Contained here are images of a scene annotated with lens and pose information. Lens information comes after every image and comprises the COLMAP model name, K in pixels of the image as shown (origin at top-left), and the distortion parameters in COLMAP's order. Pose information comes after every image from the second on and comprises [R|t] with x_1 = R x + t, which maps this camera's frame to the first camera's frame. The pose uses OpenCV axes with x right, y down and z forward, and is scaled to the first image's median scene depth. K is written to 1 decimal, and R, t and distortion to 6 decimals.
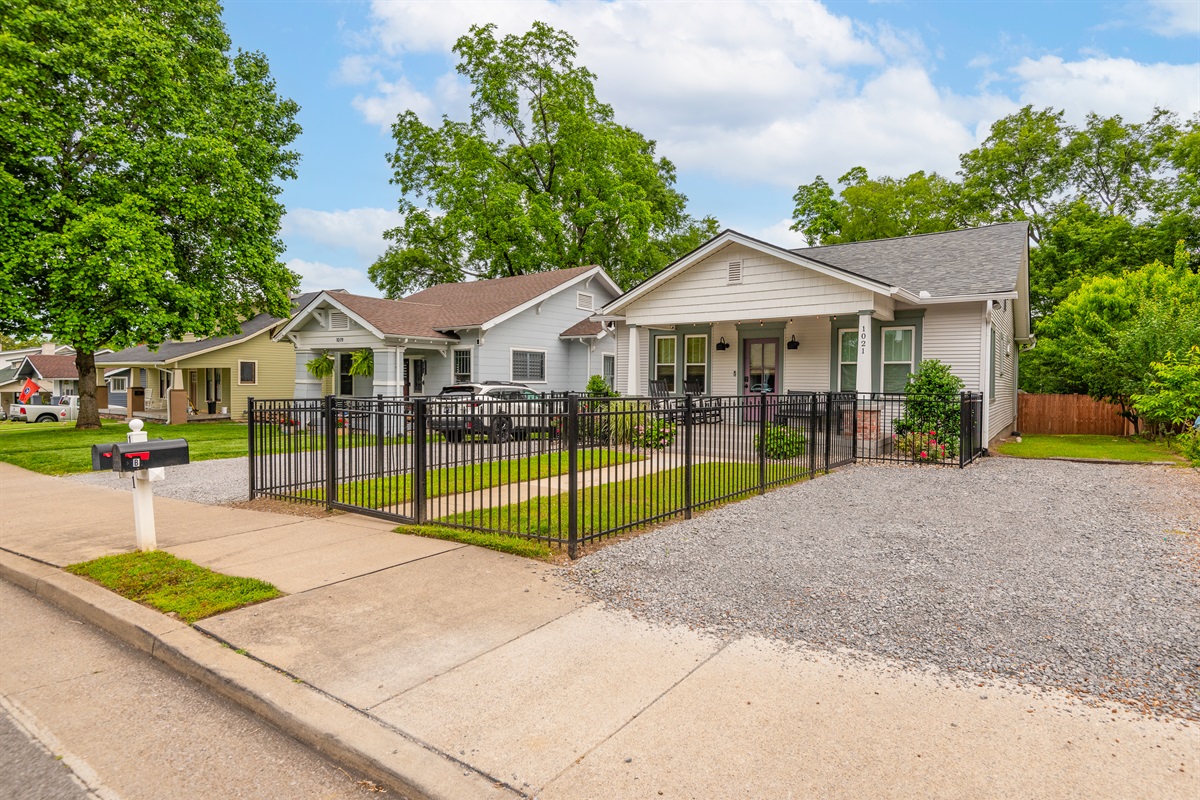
lens RADIAL K [[626.7, 0, 600.0], [0, 626.7, 400.0], [0, 0, 1]] dist [-0.001991, -0.001179]
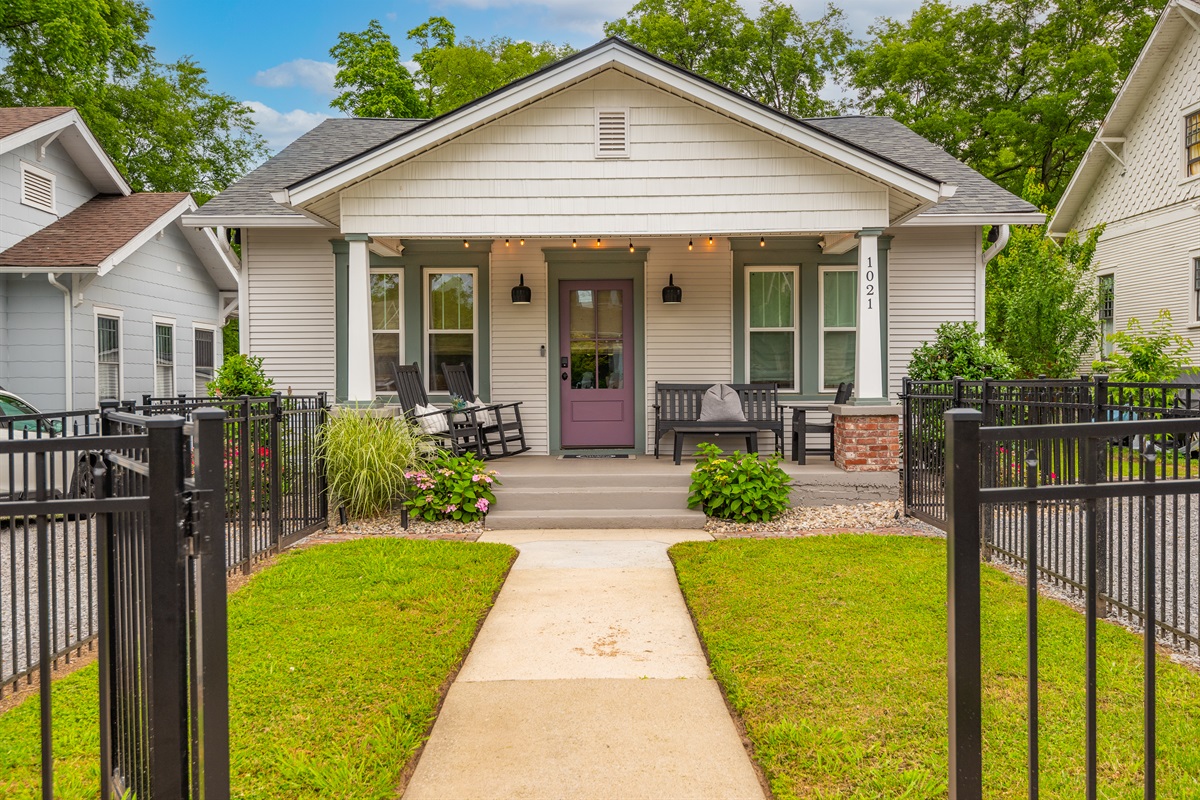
lens RADIAL K [[1053.6, 0, 600.0], [0, 1053.6, 400.0], [0, 0, 1]] dist [0.025183, 0.004998]
pose [[0.817405, -0.027698, 0.575397, -0.211837], [0.031591, 0.999496, 0.003235, -0.005203], [-0.575196, 0.015533, 0.817868, 0.299172]]
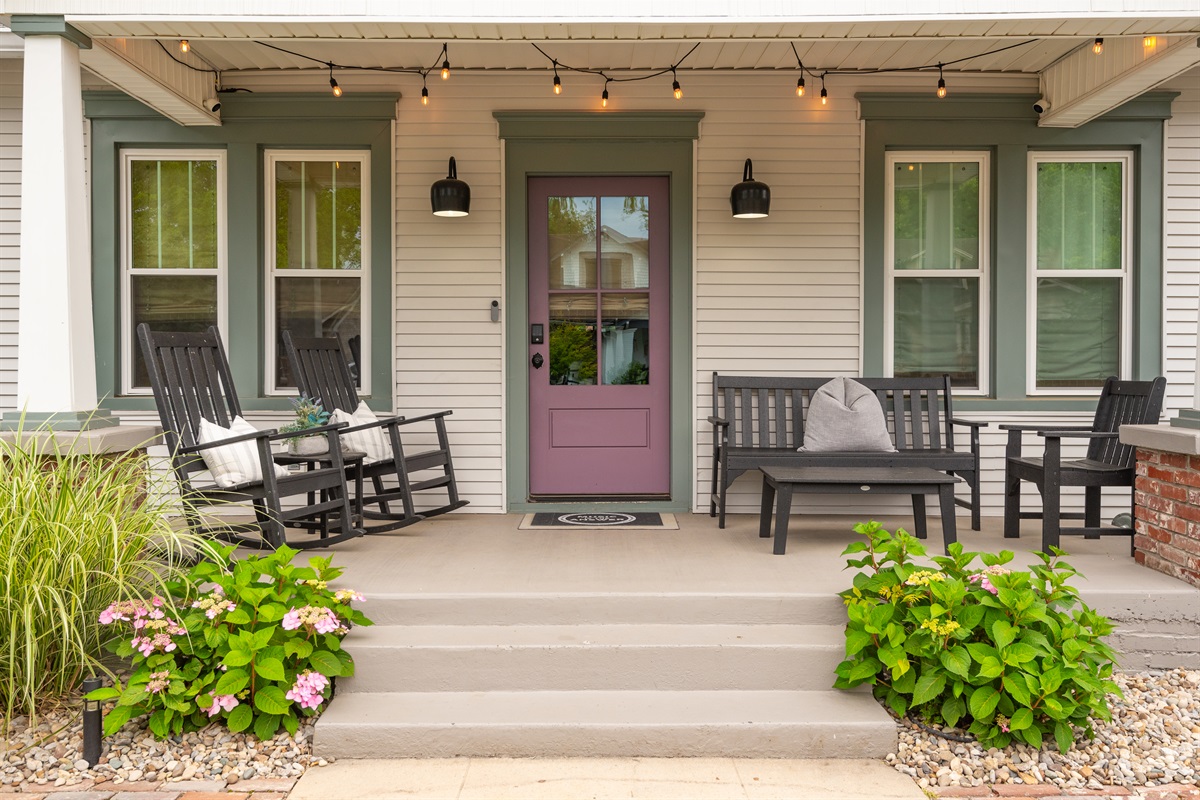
lens RADIAL K [[774.2, 0, 598.9], [0, 774.2, 375.4], [0, 0, 1]] dist [-0.001553, -0.000455]
pose [[0.803245, -0.012850, 0.595510, 0.062589], [0.025619, 0.999587, -0.012986, -0.011058], [-0.595098, 0.025688, 0.803243, 0.705692]]
